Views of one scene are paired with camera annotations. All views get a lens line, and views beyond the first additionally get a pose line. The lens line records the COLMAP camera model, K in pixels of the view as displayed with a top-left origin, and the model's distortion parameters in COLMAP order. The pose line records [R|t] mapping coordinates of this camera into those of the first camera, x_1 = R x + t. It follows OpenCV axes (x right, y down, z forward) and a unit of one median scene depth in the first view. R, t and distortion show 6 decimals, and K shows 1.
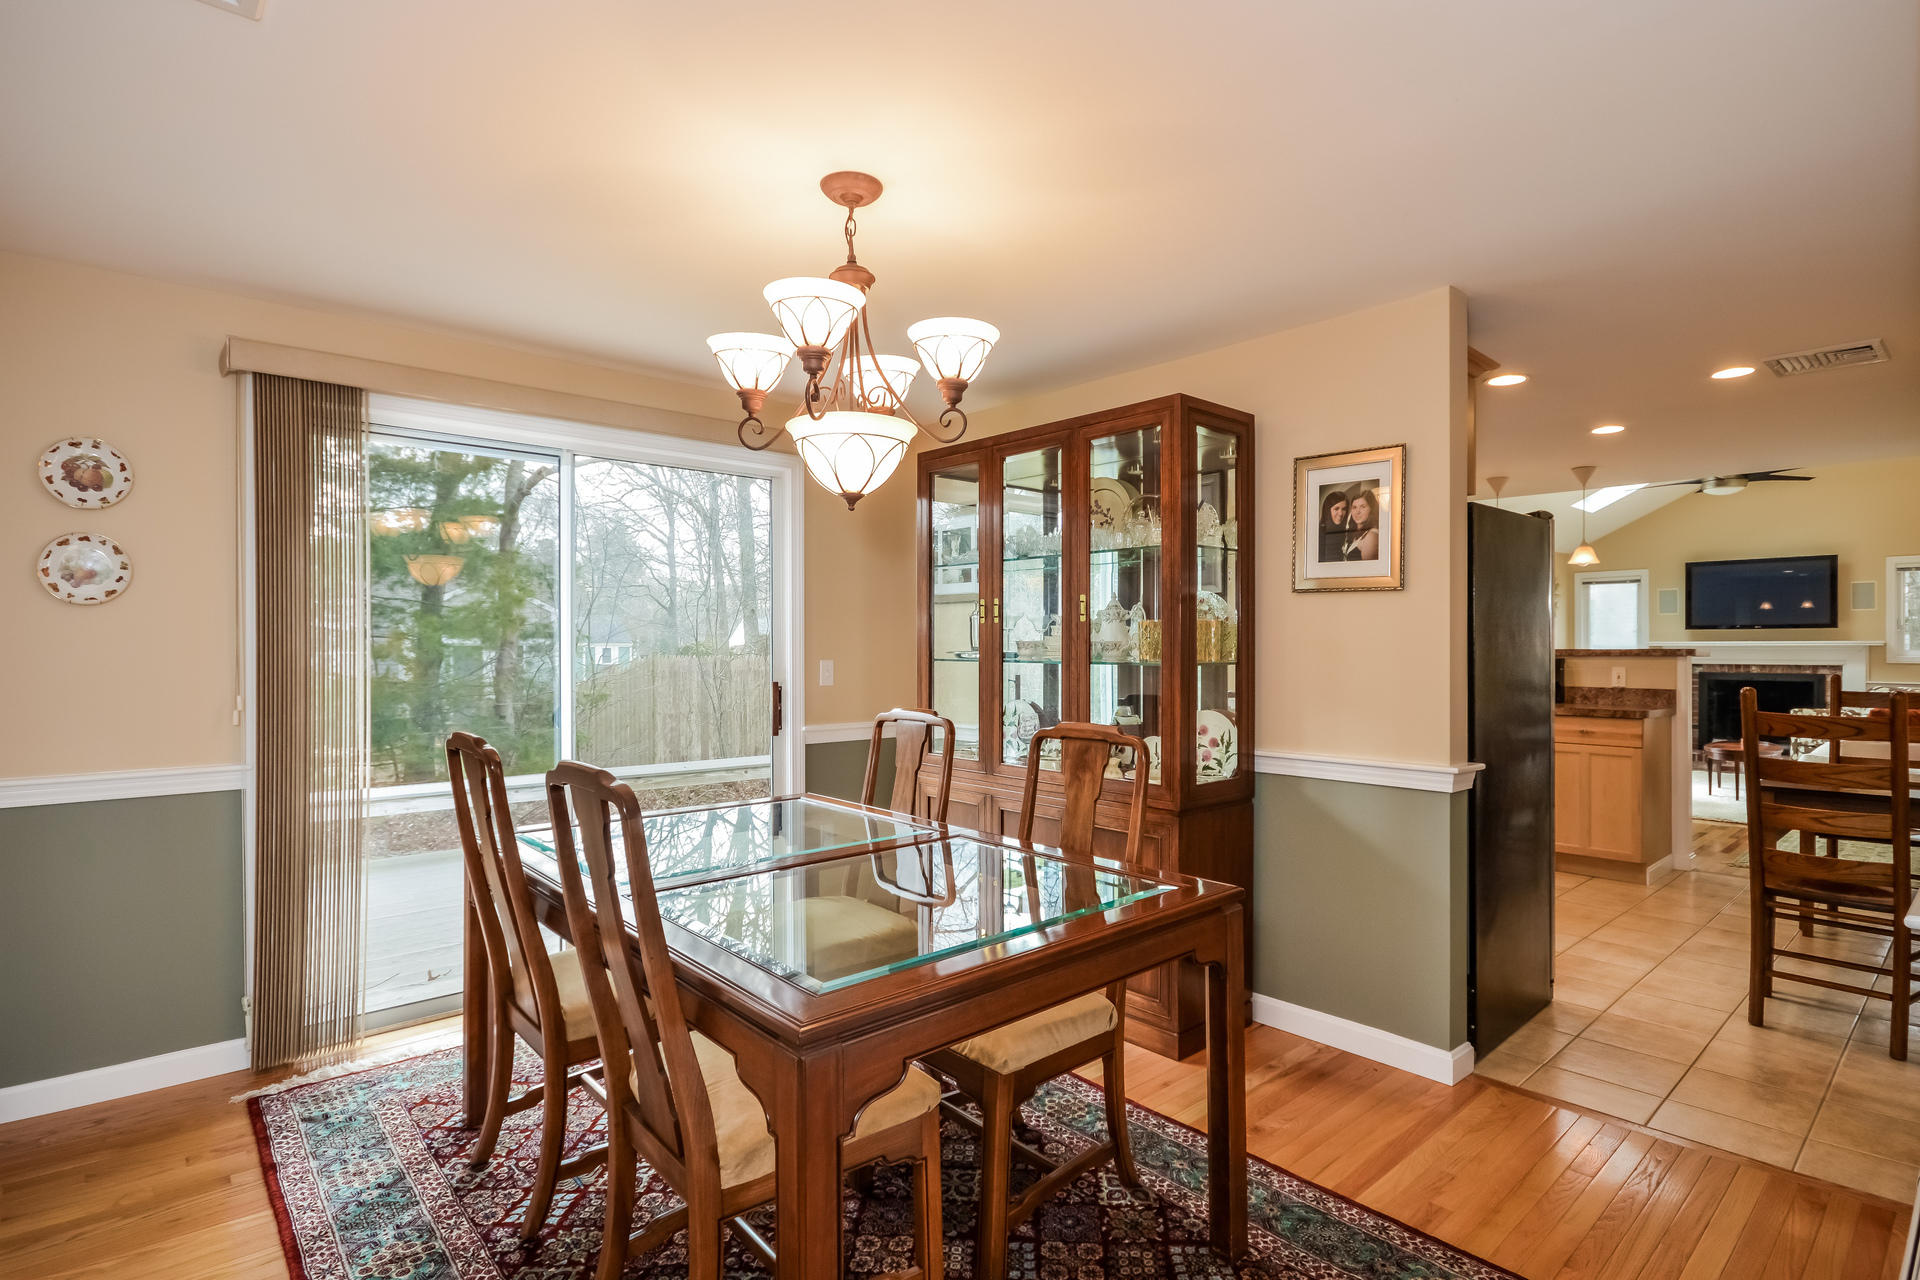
lens RADIAL K [[943.8, 0, 957.1], [0, 943.8, 649.6], [0, 0, 1]] dist [-0.013330, -0.000743]
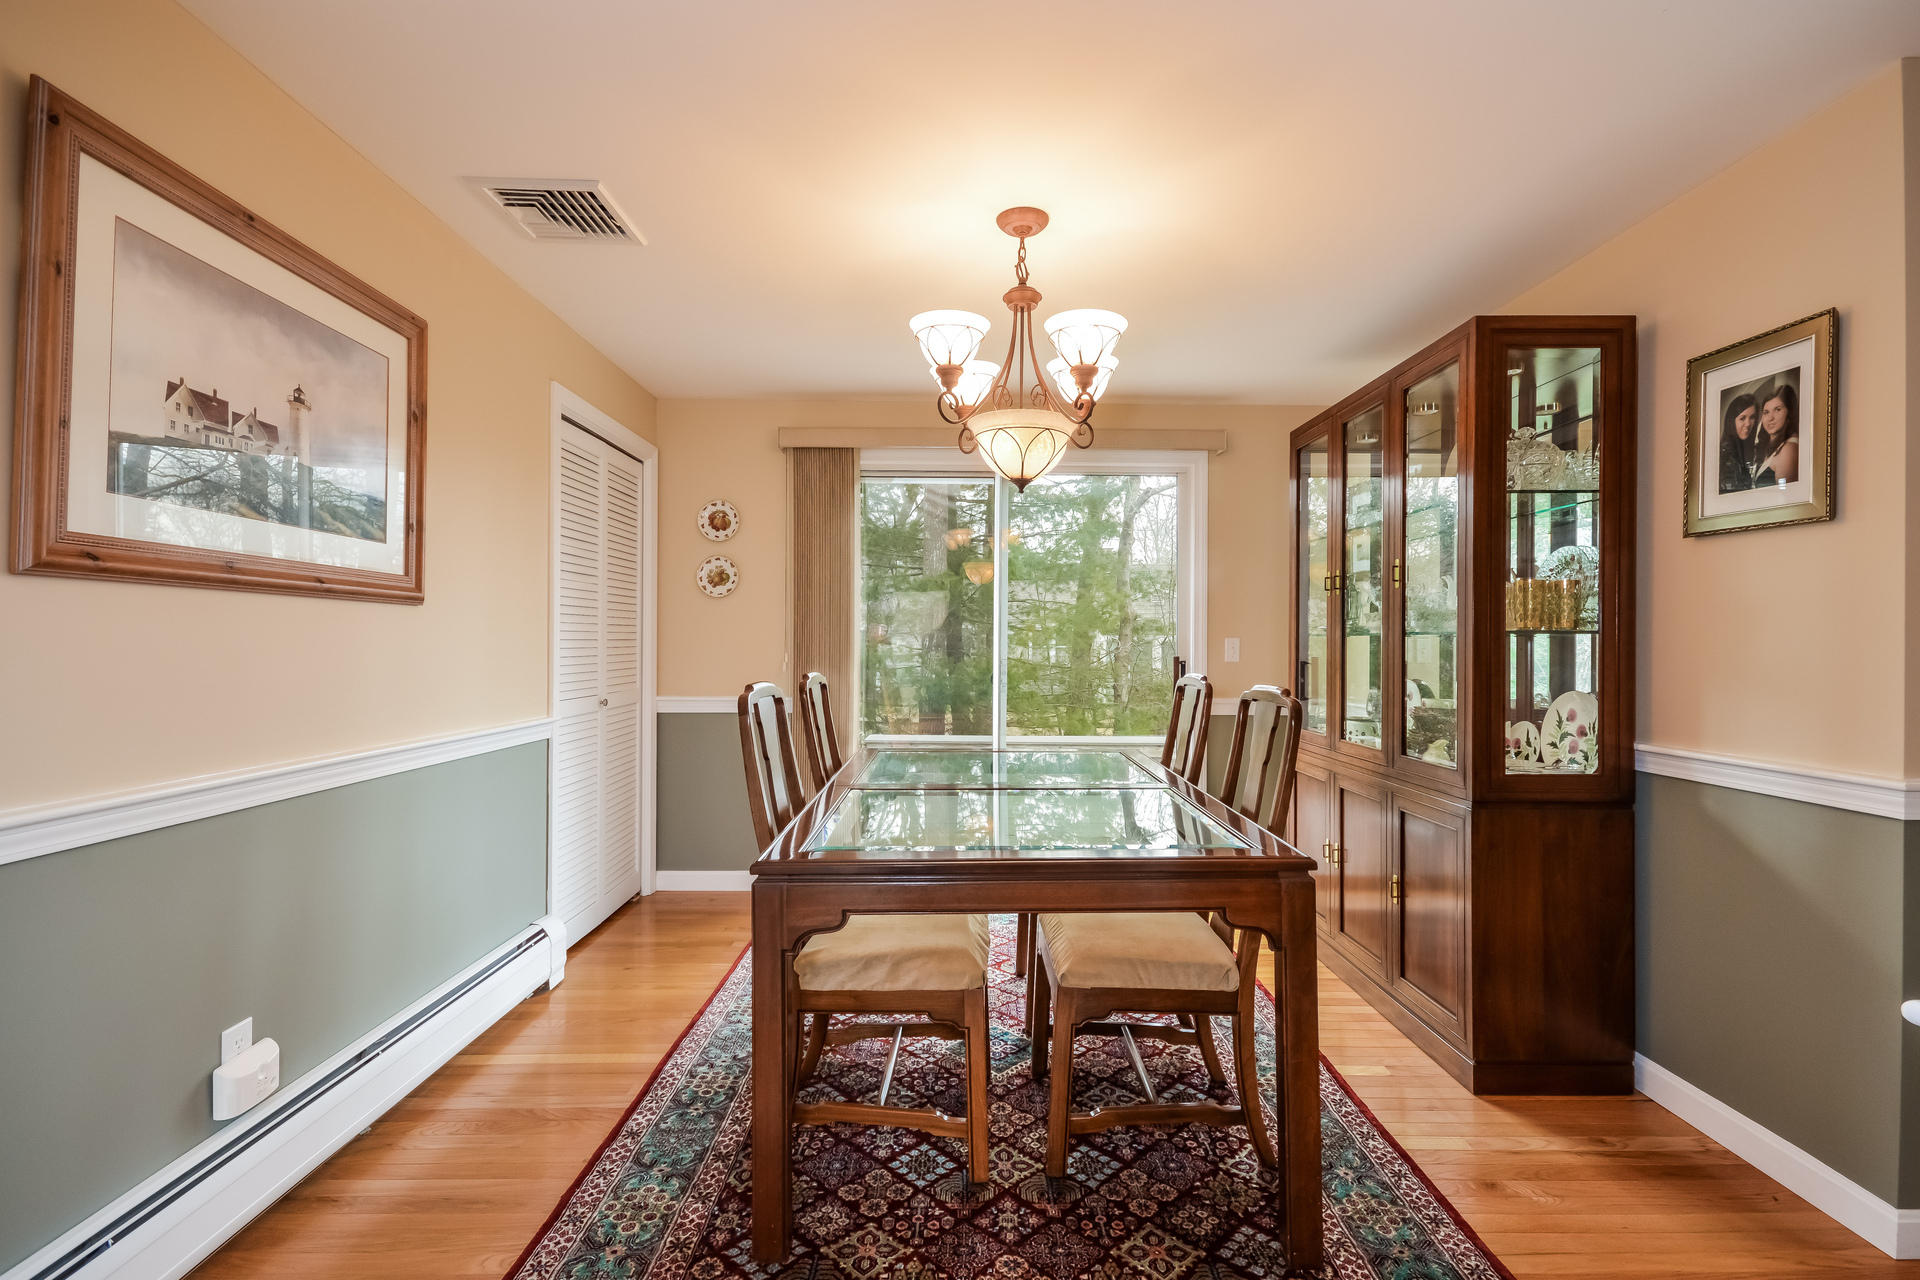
lens RADIAL K [[852.7, 0, 958.4], [0, 852.7, 646.9], [0, 0, 1]] dist [0.022275, -0.013812]
pose [[0.754601, 0.007519, -0.656140, 0.389277], [-0.008612, 0.999962, 0.001554, 0.032745], [0.656127, 0.004478, 0.754637, 0.098589]]
